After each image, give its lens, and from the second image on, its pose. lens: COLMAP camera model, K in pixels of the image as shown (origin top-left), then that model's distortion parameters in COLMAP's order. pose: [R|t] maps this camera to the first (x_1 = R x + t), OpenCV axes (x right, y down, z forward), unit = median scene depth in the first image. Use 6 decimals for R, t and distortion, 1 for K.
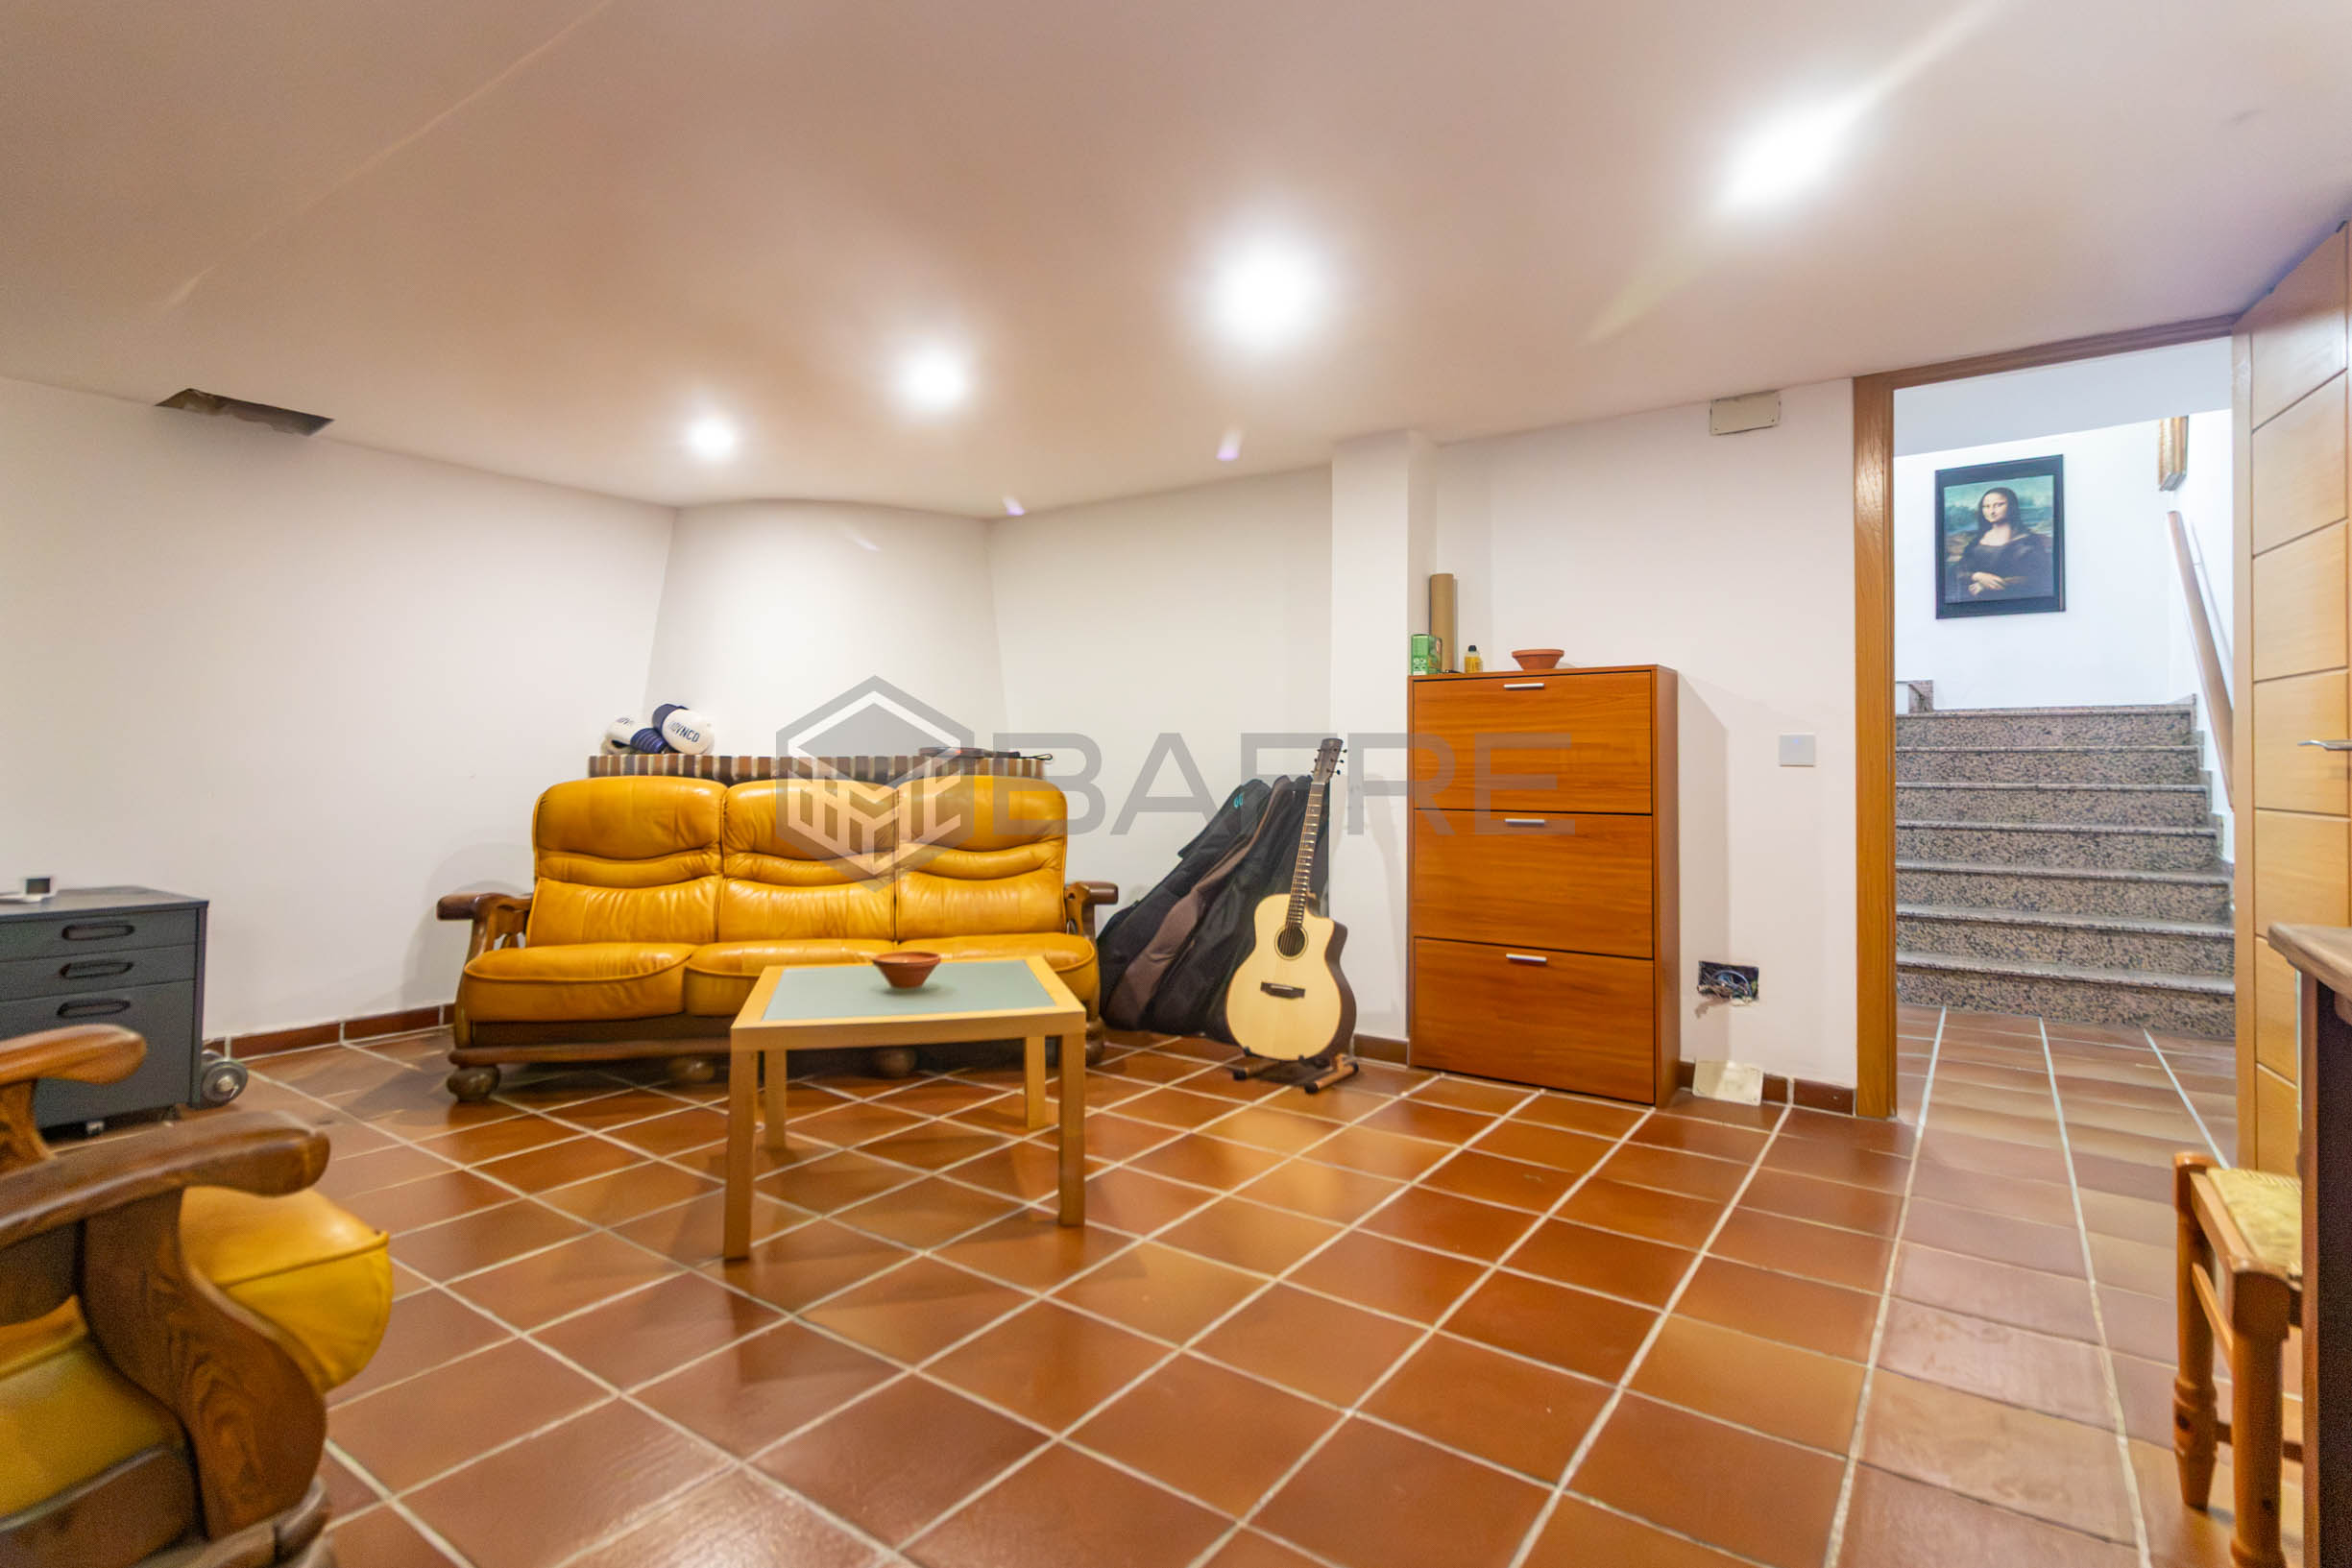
lens RADIAL K [[1152.4, 0, 1175.1], [0, 1152.4, 752.6], [0, 0, 1]] dist [0.000408, 0.000107]
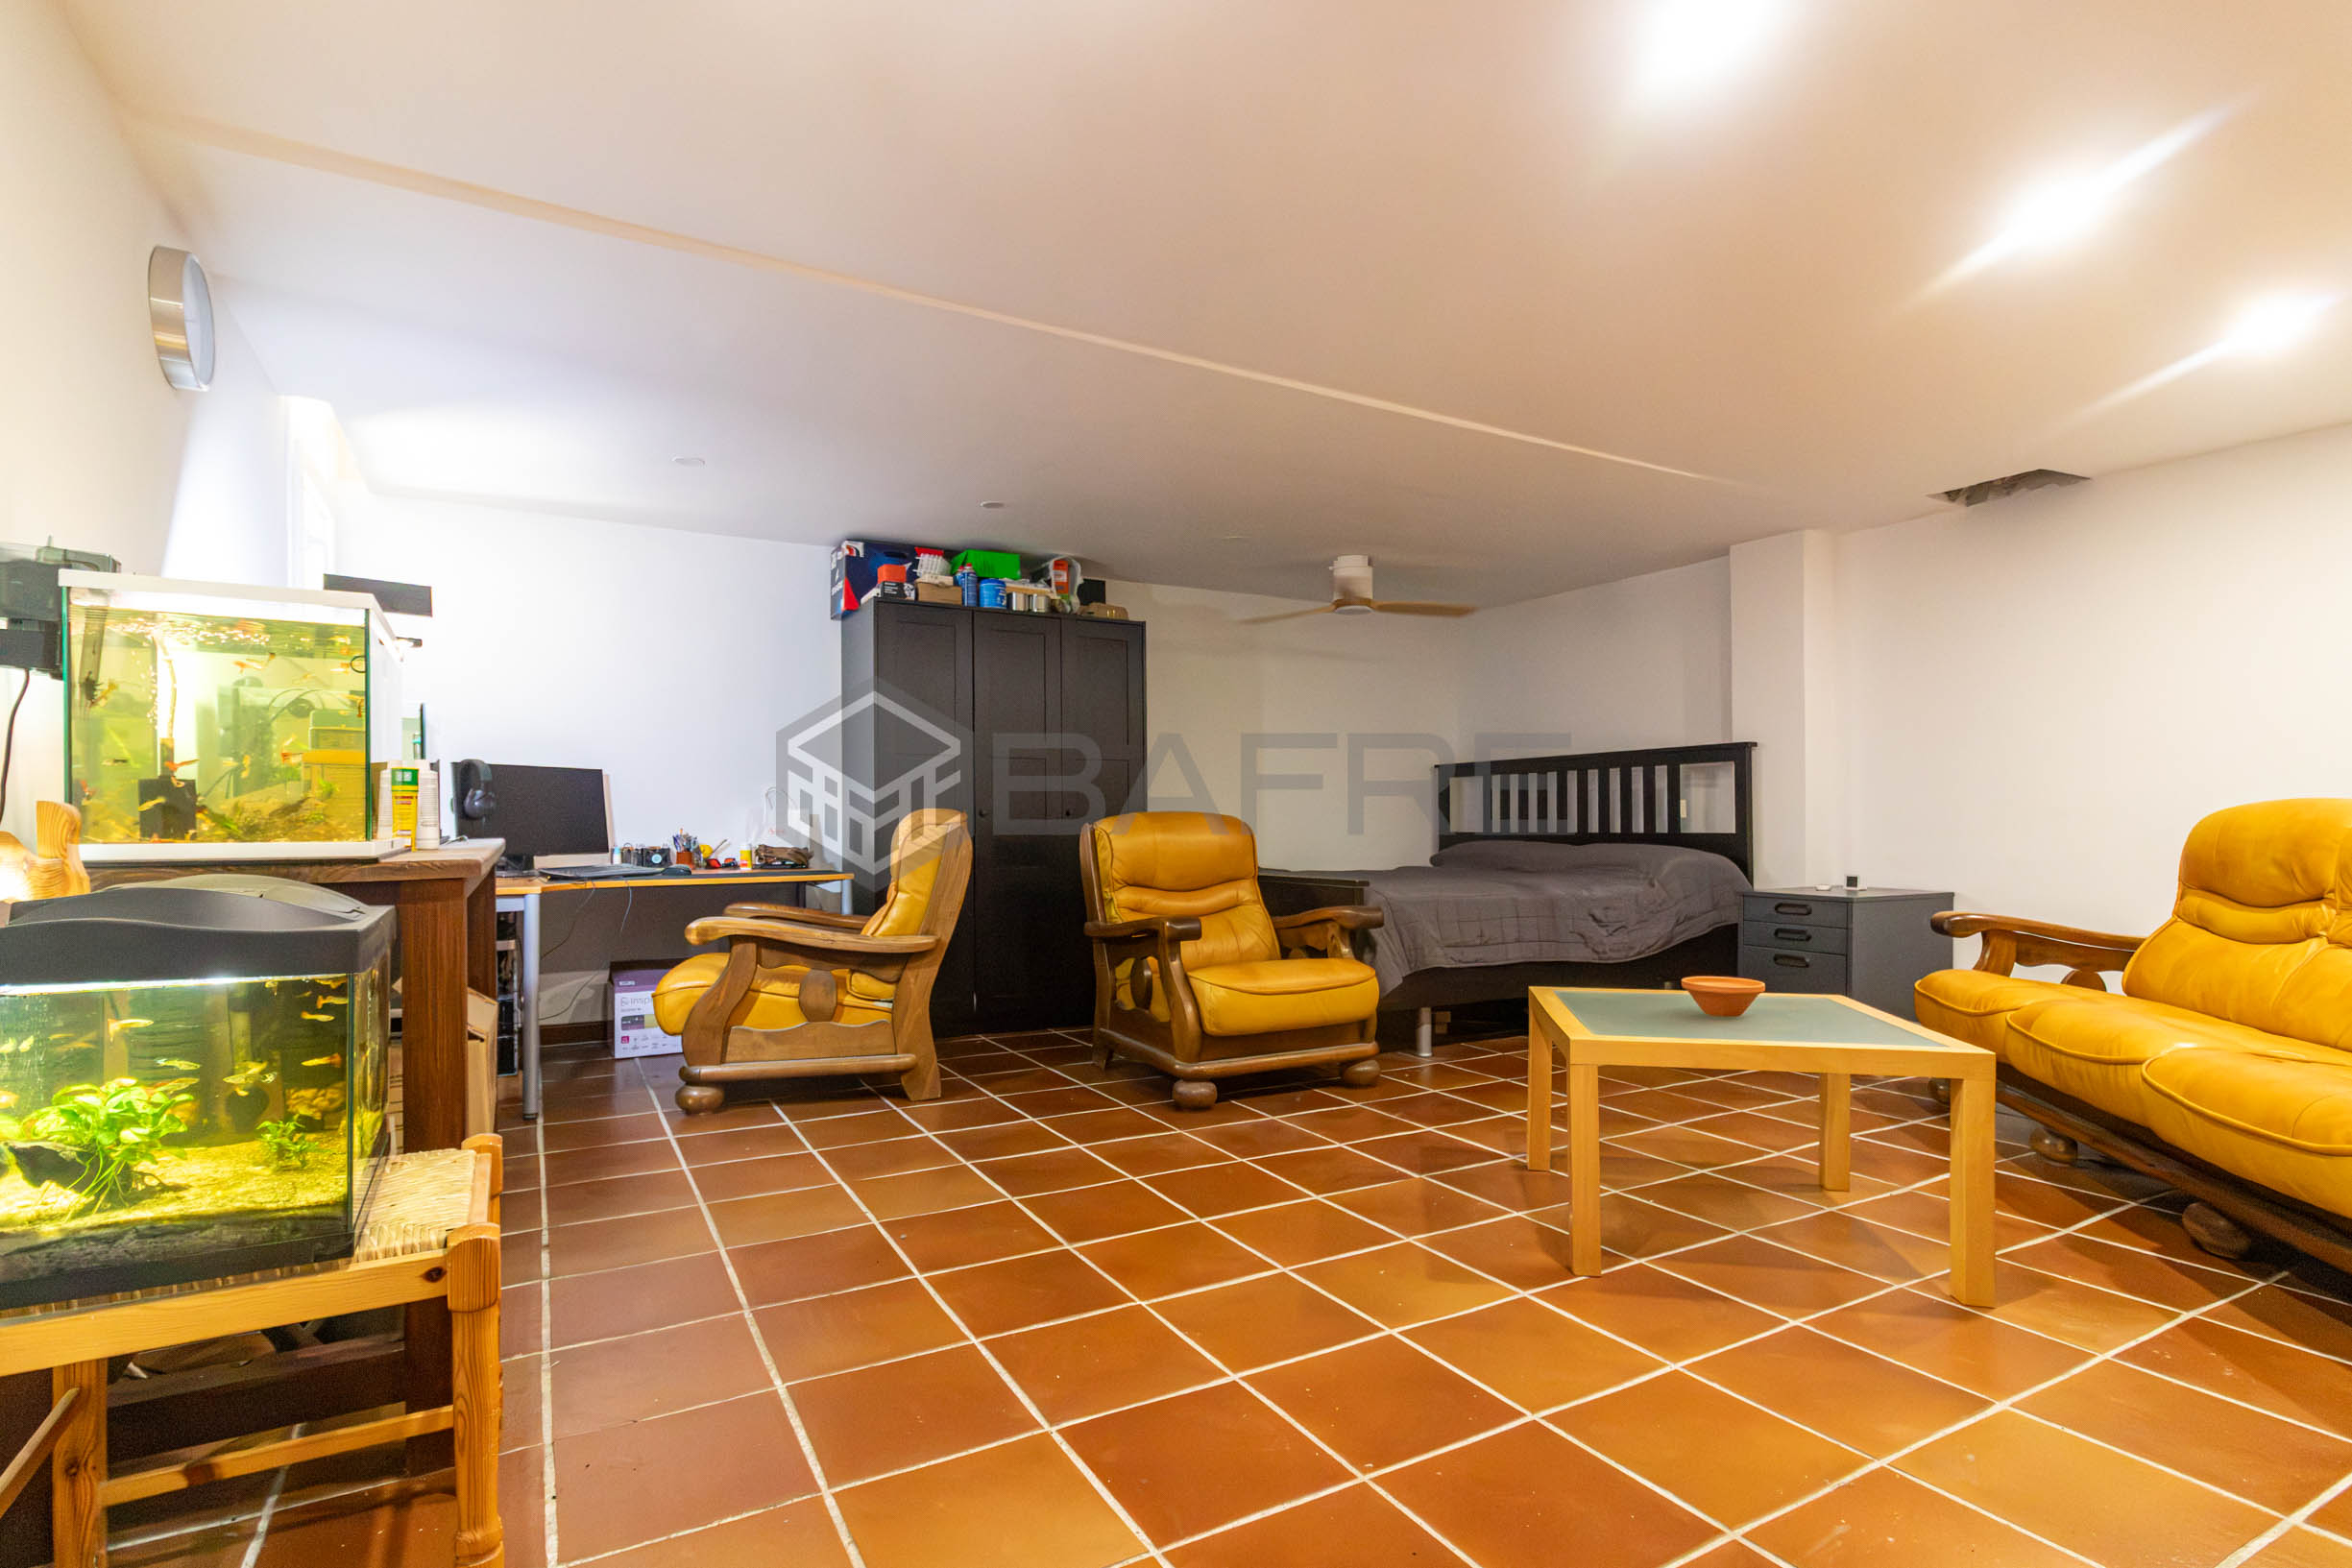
lens RADIAL K [[1137.4, 0, 1169.1], [0, 1137.4, 823.2], [0, 0, 1]] dist [0.001060, 0.000104]
pose [[-0.425857, -0.004162, -0.904781, 0.637954], [0.004664, 0.999966, -0.006795, 0.047346], [0.904779, -0.007113, -0.425823, 0.817442]]
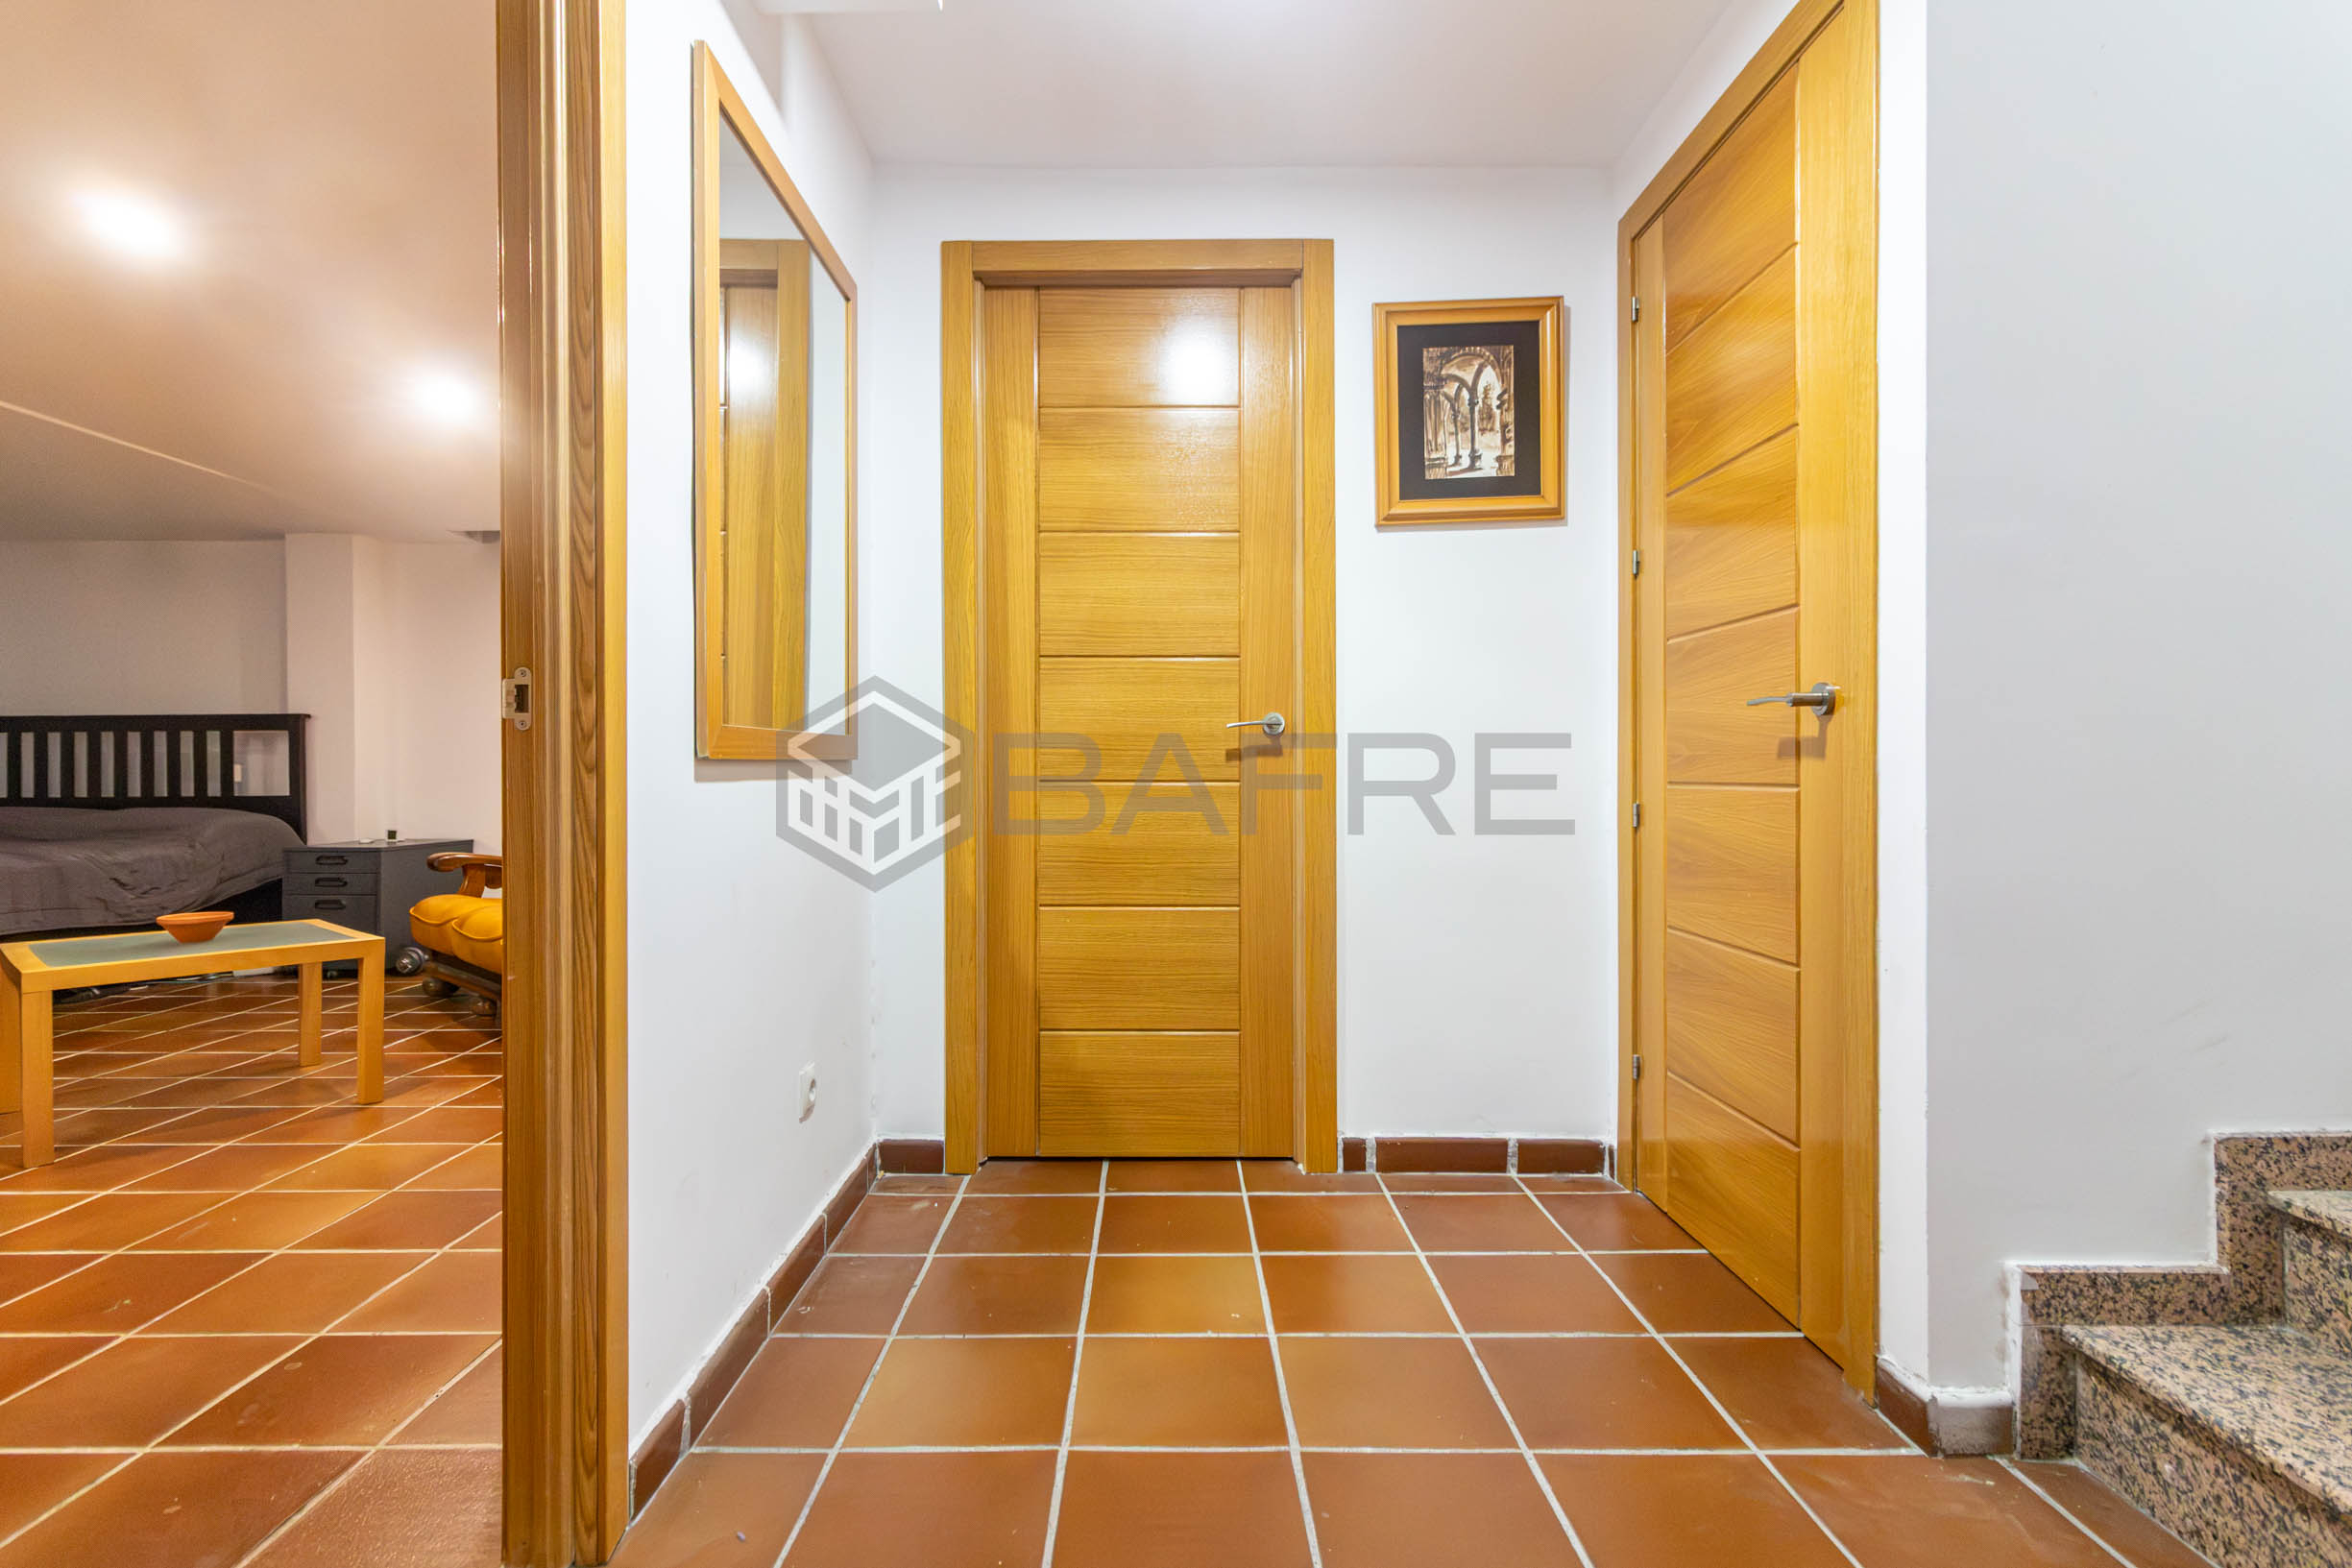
lens RADIAL K [[1133.3, 0, 1146.5], [0, 1133.3, 778.3], [0, 0, 1]] dist [0.000522, 0.000240]
pose [[0.570464, -0.006335, -0.821298, 1.033778], [0.011013, 0.999939, -0.000063, 0.041975], [0.821249, -0.009009, 0.570499, 0.939604]]
